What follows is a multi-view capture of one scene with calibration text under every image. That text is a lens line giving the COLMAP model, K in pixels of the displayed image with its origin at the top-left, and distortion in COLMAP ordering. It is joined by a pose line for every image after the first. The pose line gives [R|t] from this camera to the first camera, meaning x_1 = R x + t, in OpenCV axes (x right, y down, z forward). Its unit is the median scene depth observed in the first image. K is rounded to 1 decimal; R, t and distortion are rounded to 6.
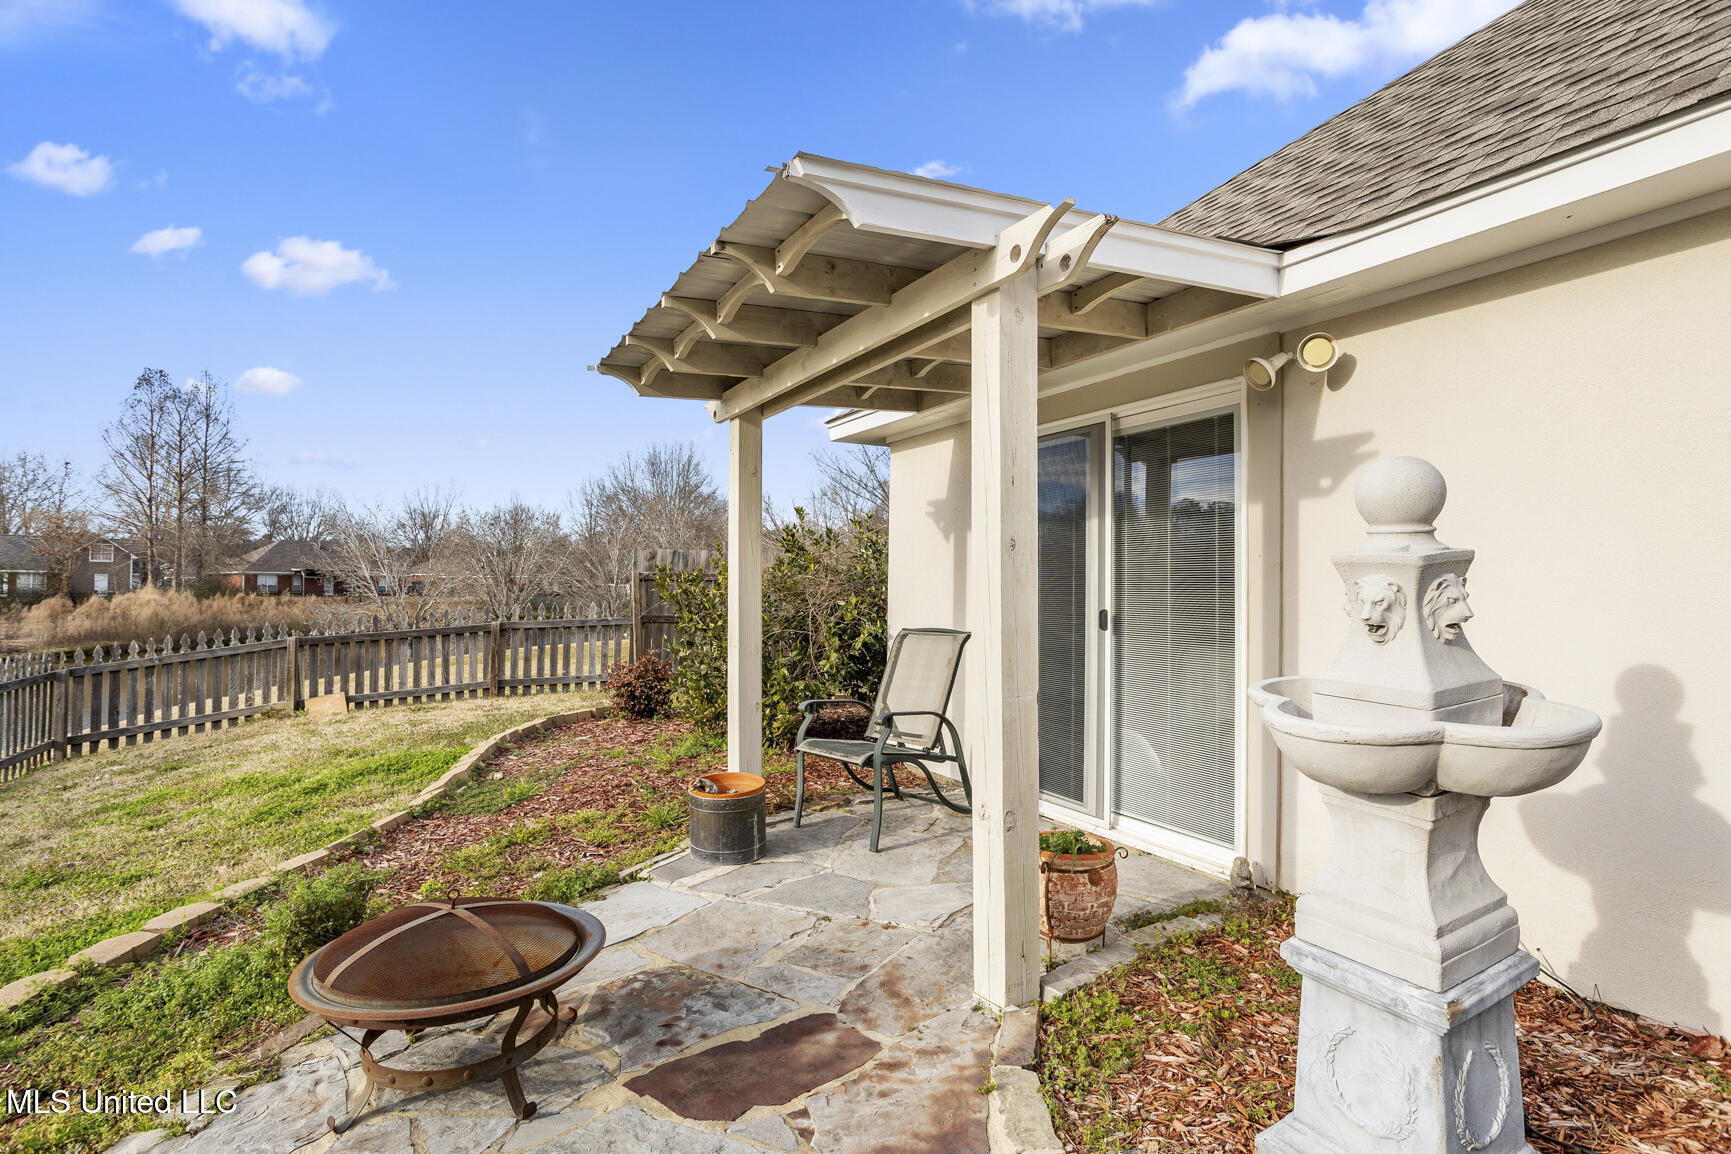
lens RADIAL K [[917.2, 0, 865.5], [0, 917.2, 577.0], [0, 0, 1]] dist [-0.042261, 0.022854]
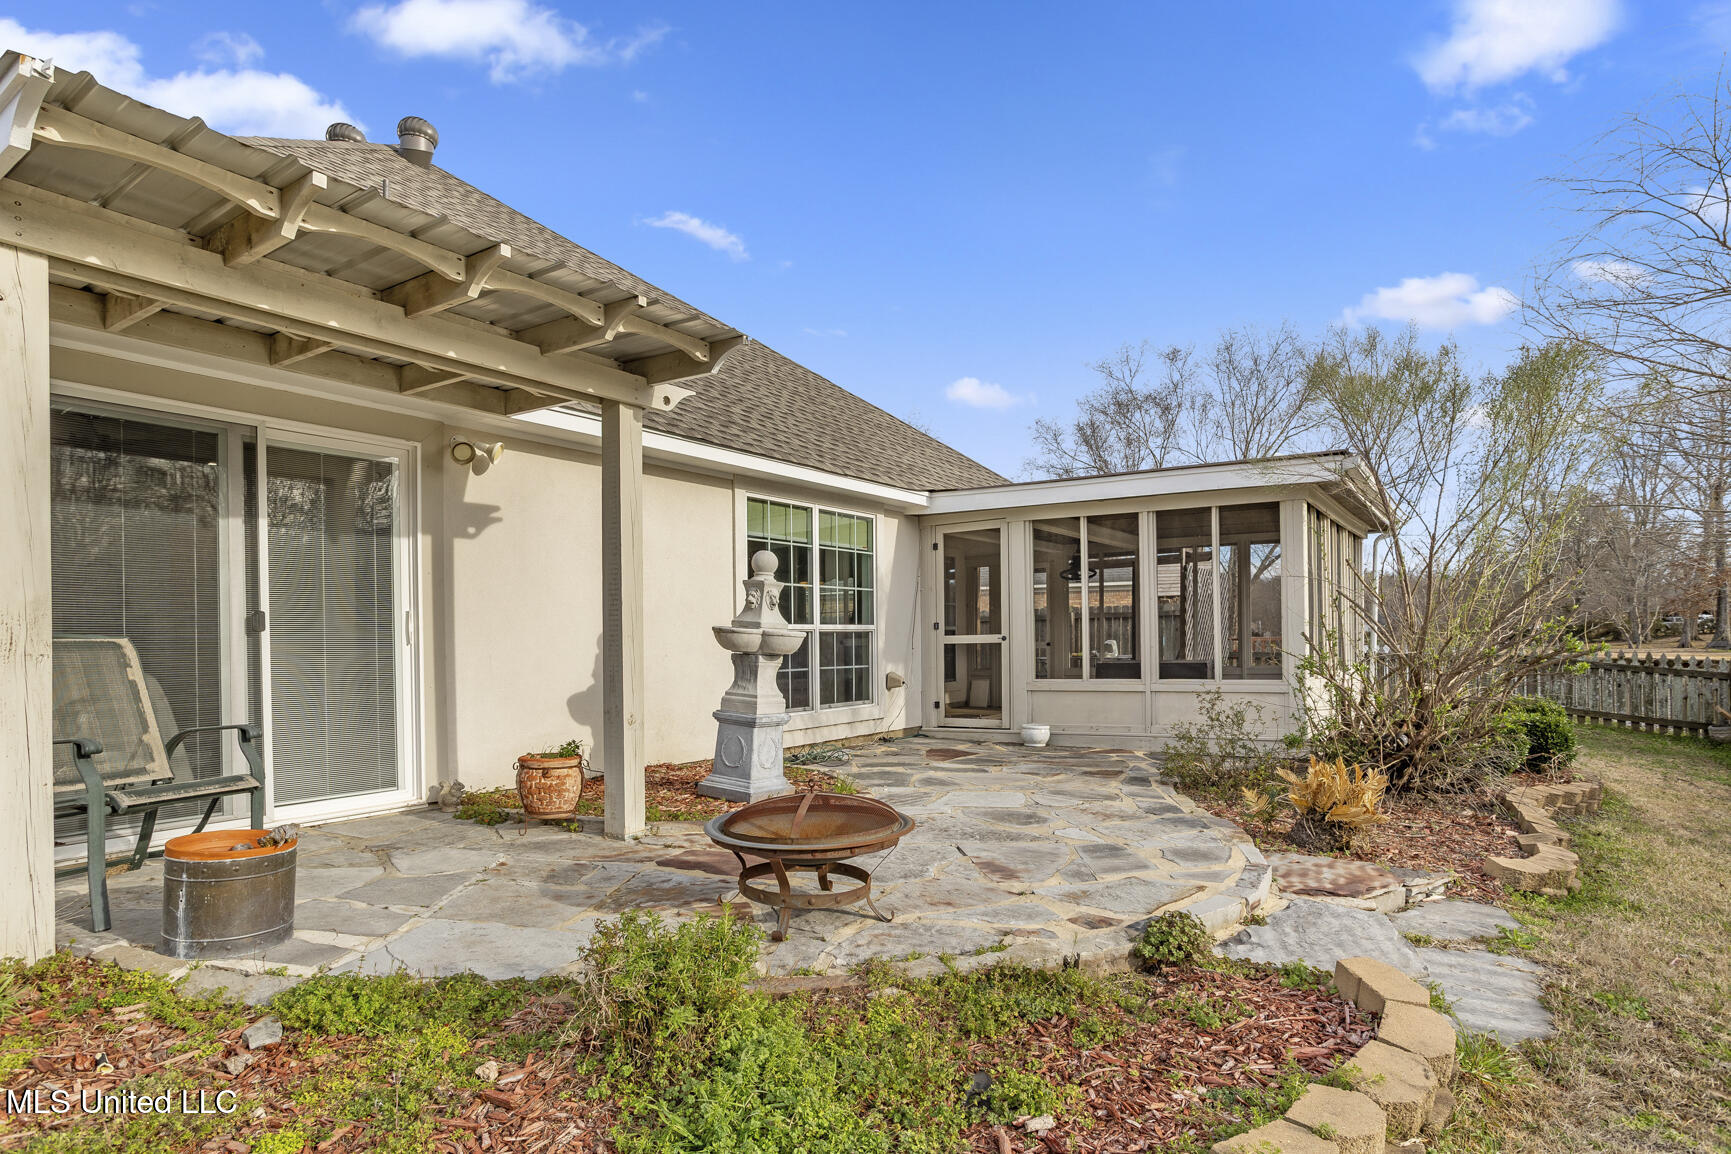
lens RADIAL K [[900.5, 0, 869.9], [0, 900.5, 529.7], [0, 0, 1]] dist [-0.041207, 0.032650]
pose [[-0.447385, 0.086371, 0.890161, -1.388925], [-0.020249, 0.994092, -0.106633, 0.058827], [-0.894112, -0.065731, -0.442993, 1.191586]]
